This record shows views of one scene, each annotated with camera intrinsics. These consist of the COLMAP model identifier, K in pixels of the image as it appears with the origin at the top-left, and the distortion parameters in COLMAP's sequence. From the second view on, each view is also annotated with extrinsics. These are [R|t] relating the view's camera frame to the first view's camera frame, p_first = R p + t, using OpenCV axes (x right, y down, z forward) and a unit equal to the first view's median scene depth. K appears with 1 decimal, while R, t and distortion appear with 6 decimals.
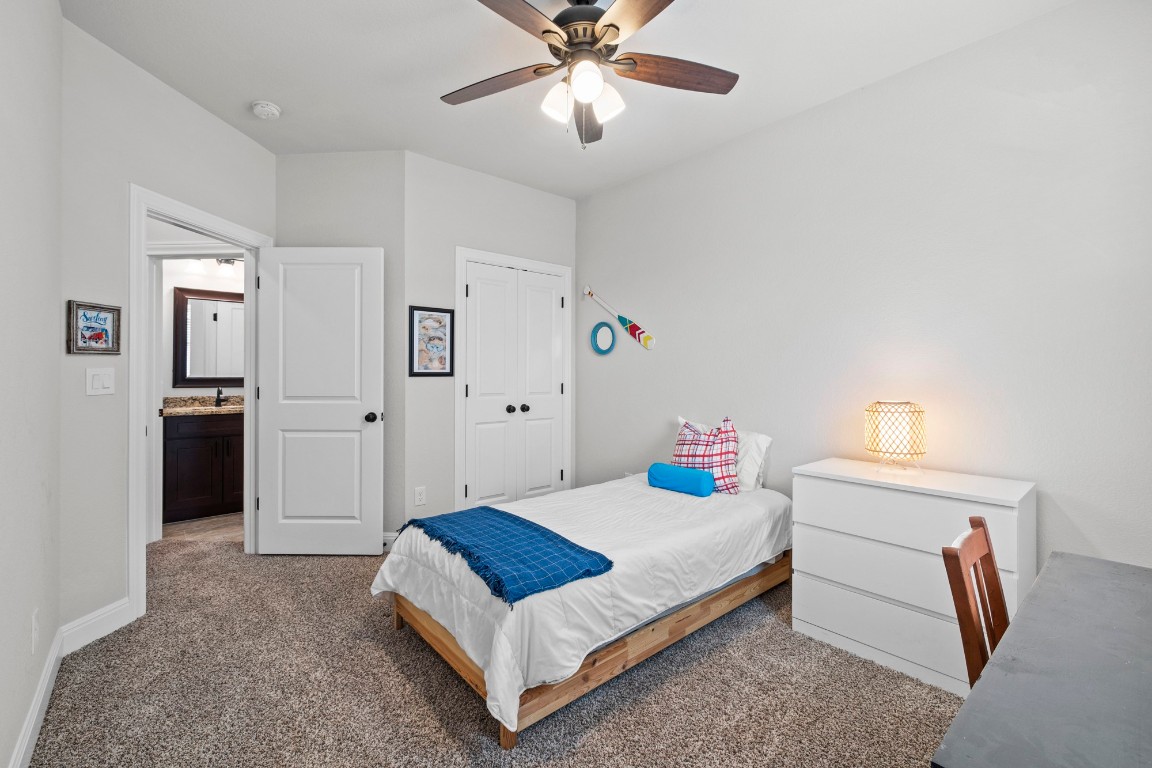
lens RADIAL K [[489.5, 0, 575.6], [0, 489.5, 380.2], [0, 0, 1]] dist [0.004781, -0.000665]
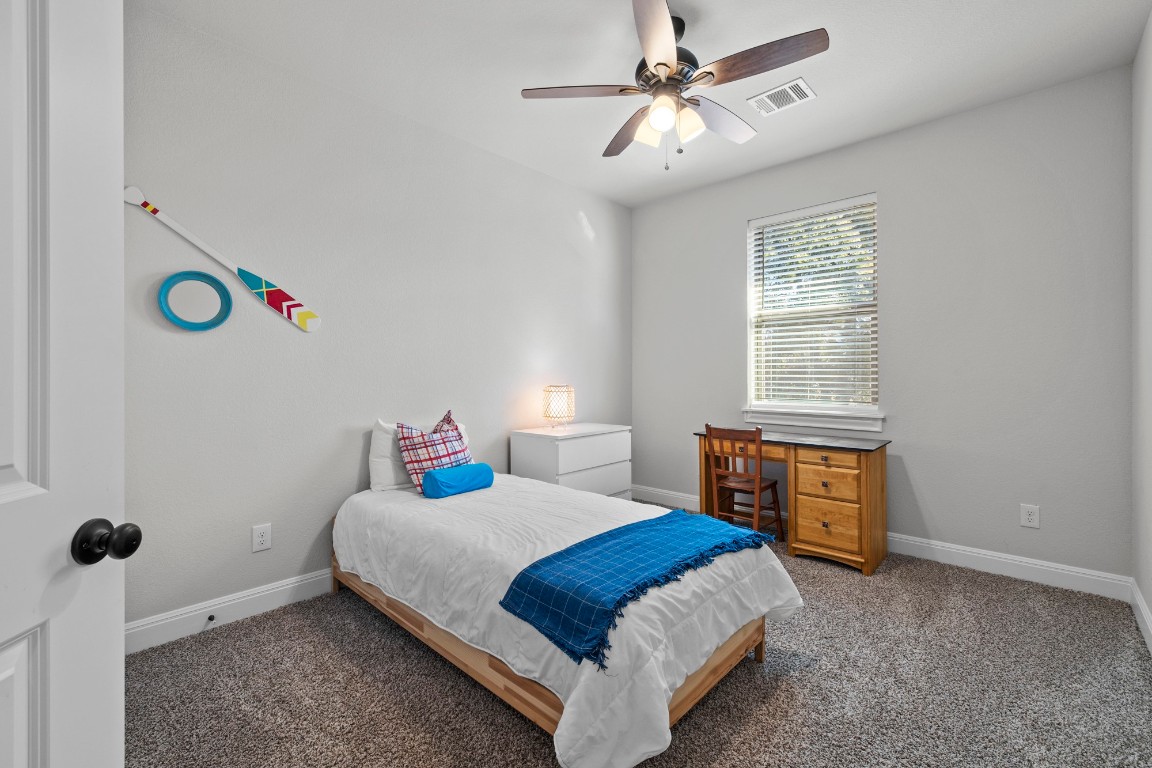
lens RADIAL K [[489.5, 0, 572.5], [0, 489.5, 379.2], [0, 0, 1]] dist [0.004781, -0.000665]
pose [[-0.104195, -0.011642, 0.994489, -0.972885], [0.024224, 0.999605, 0.014240, 0.004925], [-0.994262, 0.025574, -0.103872, 1.178193]]
